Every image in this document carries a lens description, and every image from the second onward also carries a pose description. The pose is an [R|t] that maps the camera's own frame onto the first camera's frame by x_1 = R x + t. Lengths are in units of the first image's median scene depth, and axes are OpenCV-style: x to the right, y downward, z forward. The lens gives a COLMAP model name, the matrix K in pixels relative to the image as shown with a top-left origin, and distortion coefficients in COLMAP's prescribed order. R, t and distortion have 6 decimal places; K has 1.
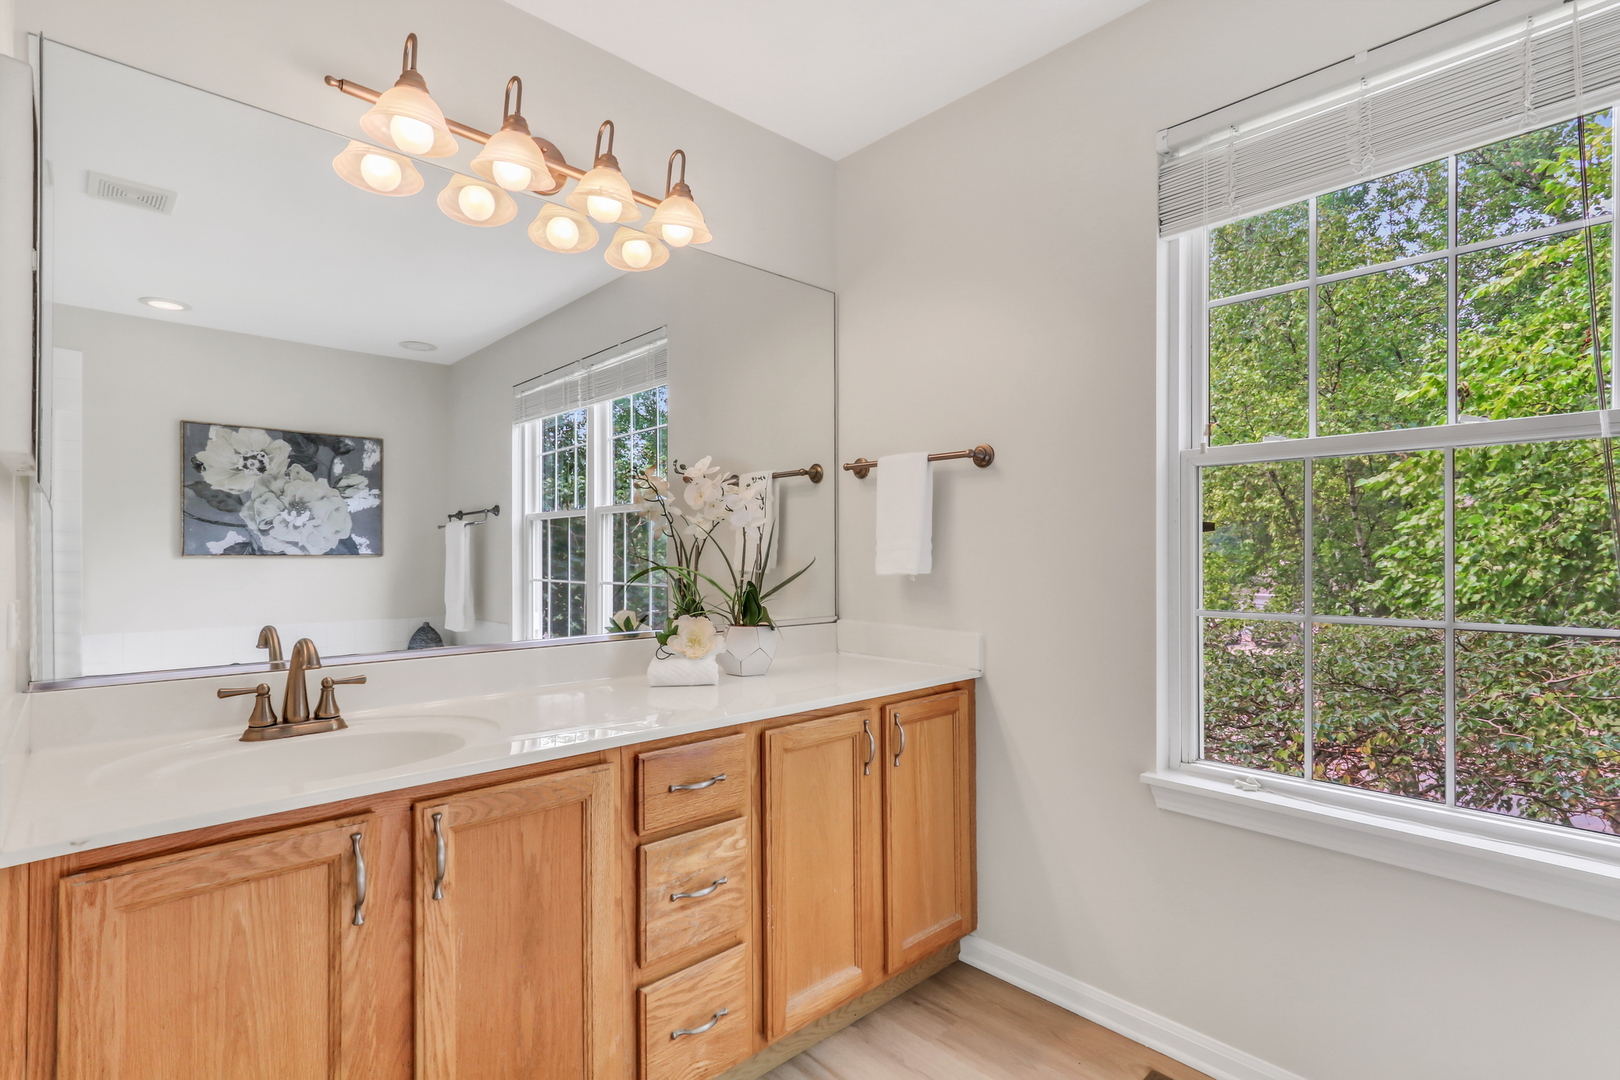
lens RADIAL K [[782.6, 0, 808.9], [0, 782.6, 550.0], [0, 0, 1]] dist [0.018304, 0.000257]
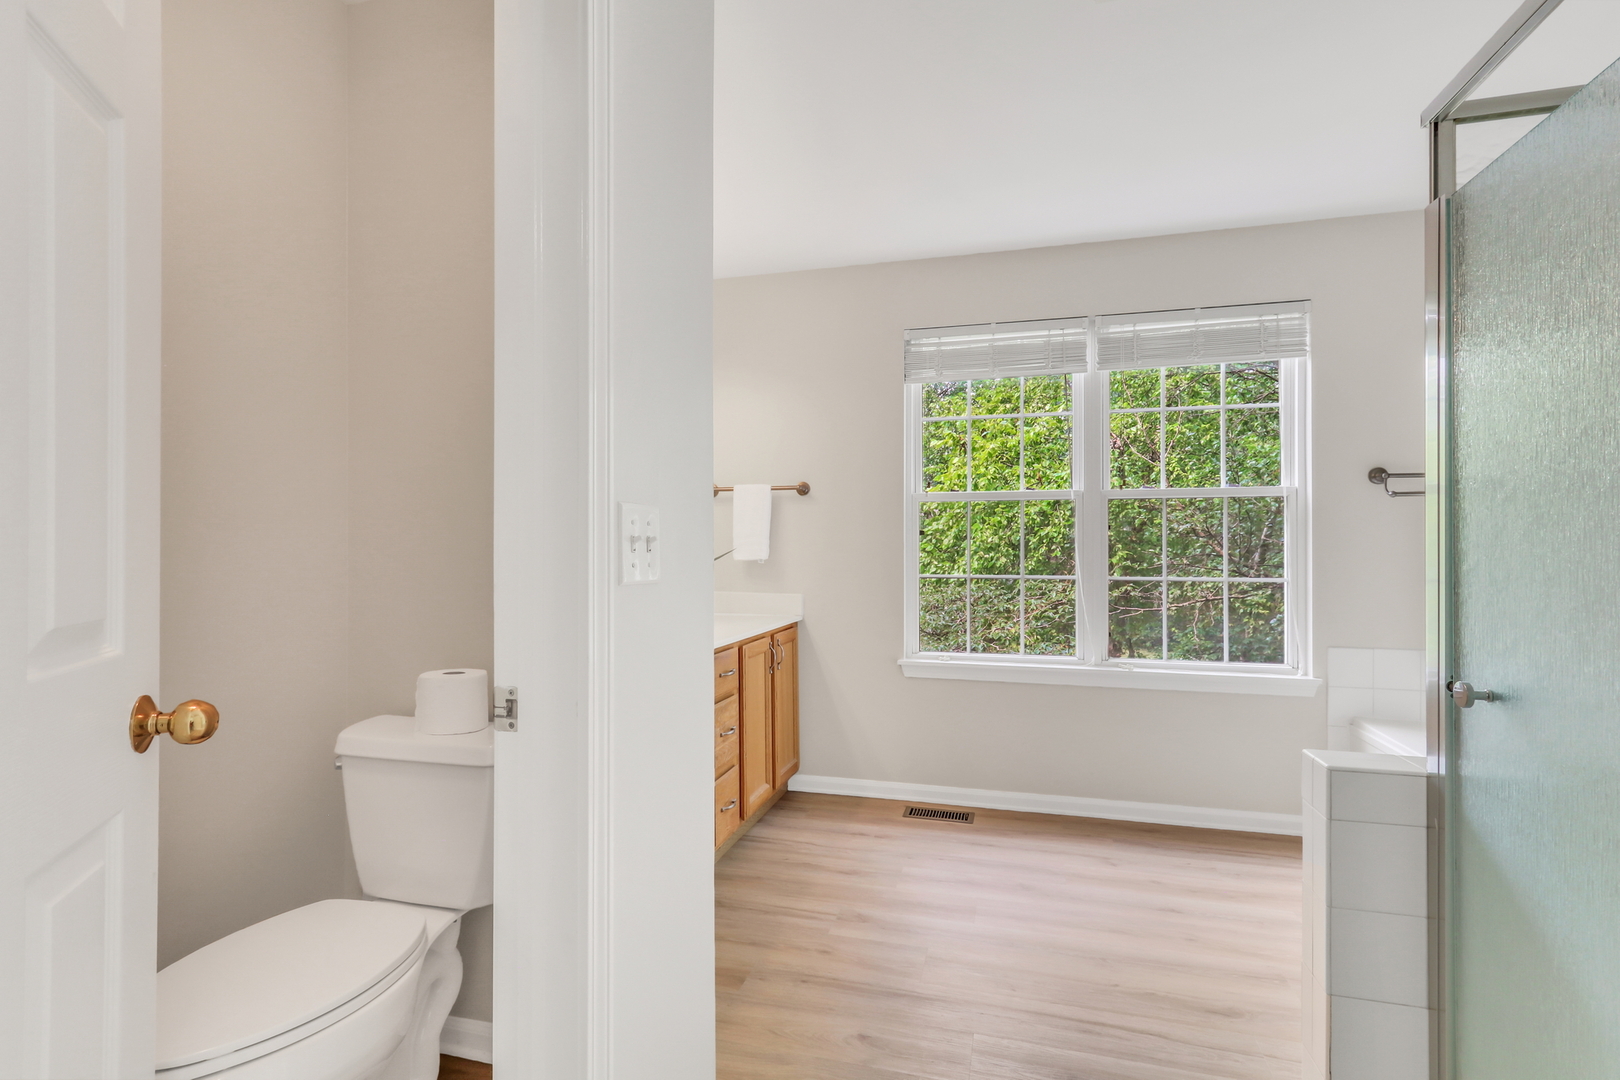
lens RADIAL K [[782.6, 0, 809.8], [0, 782.6, 541.7], [0, 0, 1]] dist [0.018304, 0.000257]
pose [[0.857150, 0.000220, 0.515066, -0.629171], [0.003521, 0.999974, -0.006286, 0.004970], [-0.515054, 0.007202, 0.857127, -0.451147]]
